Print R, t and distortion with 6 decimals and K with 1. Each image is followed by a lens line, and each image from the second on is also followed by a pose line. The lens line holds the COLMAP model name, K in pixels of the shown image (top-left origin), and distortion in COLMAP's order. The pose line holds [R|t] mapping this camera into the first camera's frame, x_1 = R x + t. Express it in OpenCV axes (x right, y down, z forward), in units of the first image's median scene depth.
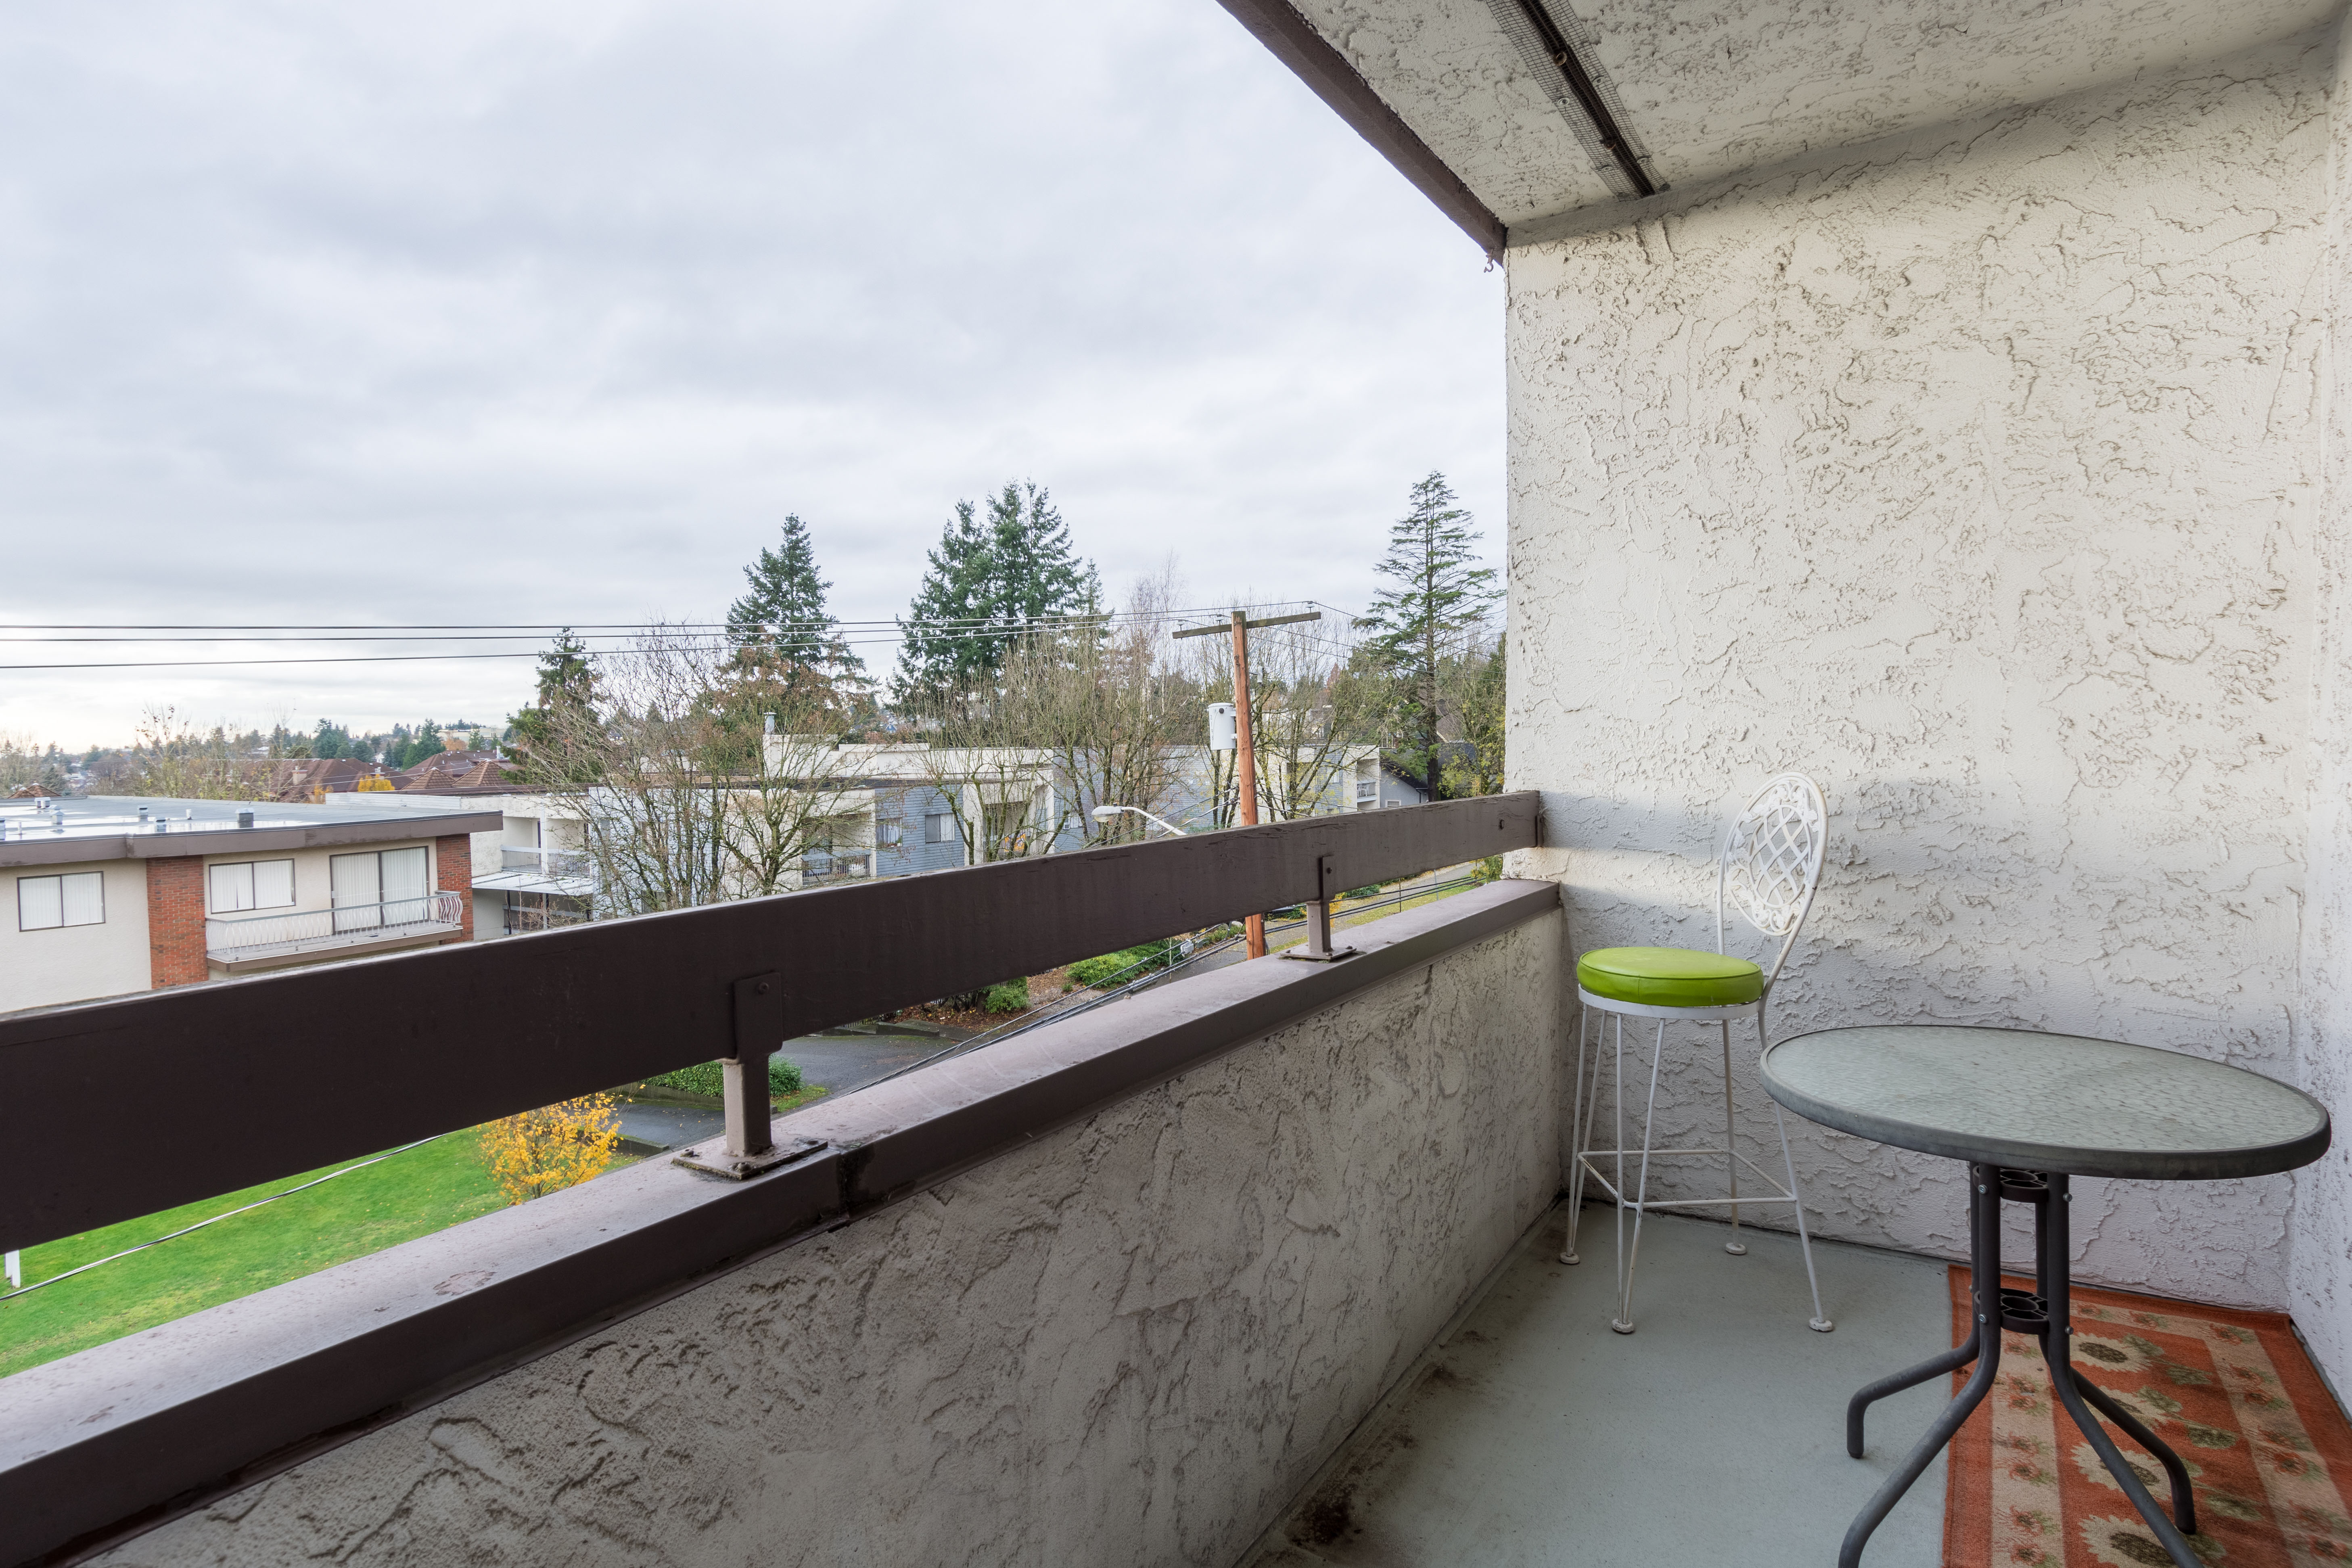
lens RADIAL K [[1249.4, 0, 1187.6], [0, 1249.4, 784.8], [0, 0, 1]] dist [0.008052, 0.000200]
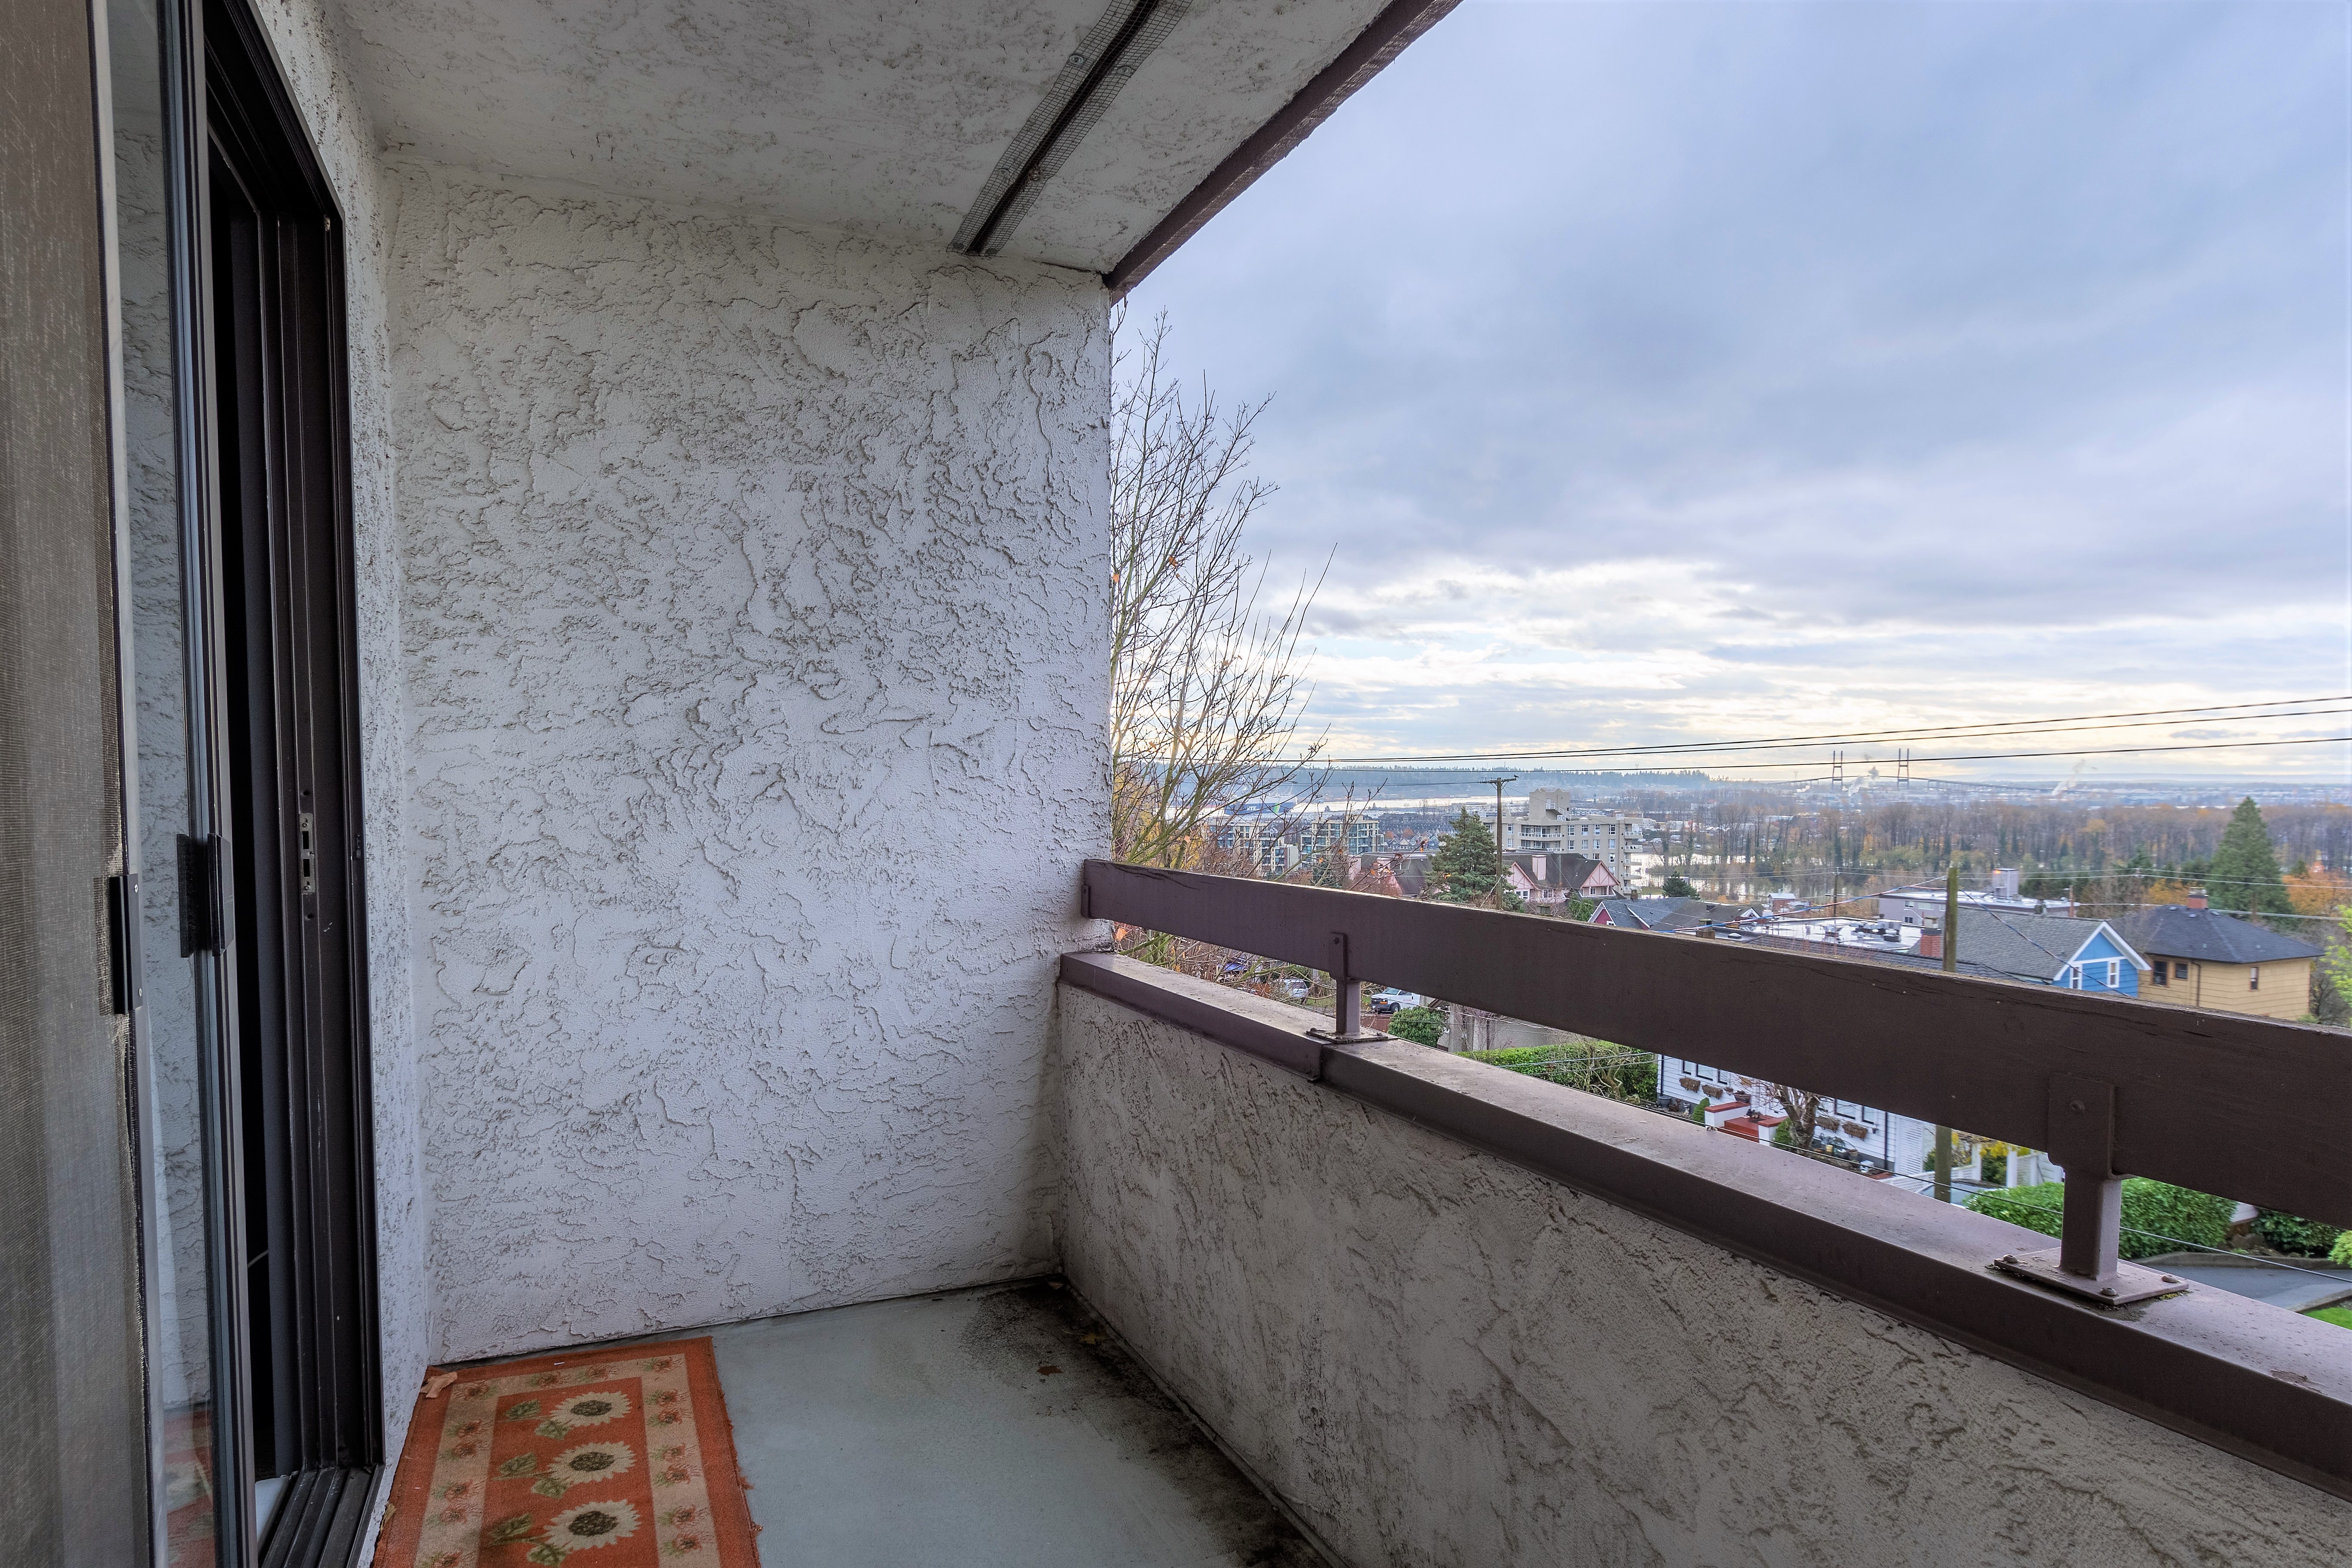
lens RADIAL K [[1316.1, 0, 1171.1], [0, 1316.1, 848.3], [0, 0, 1]] dist [0.001851, 0.000033]
pose [[-0.547818, 0.057869, -0.834593, 0.990577], [-0.024493, 0.996068, 0.085143, -0.088564], [0.836239, 0.067085, -0.544247, 1.349715]]
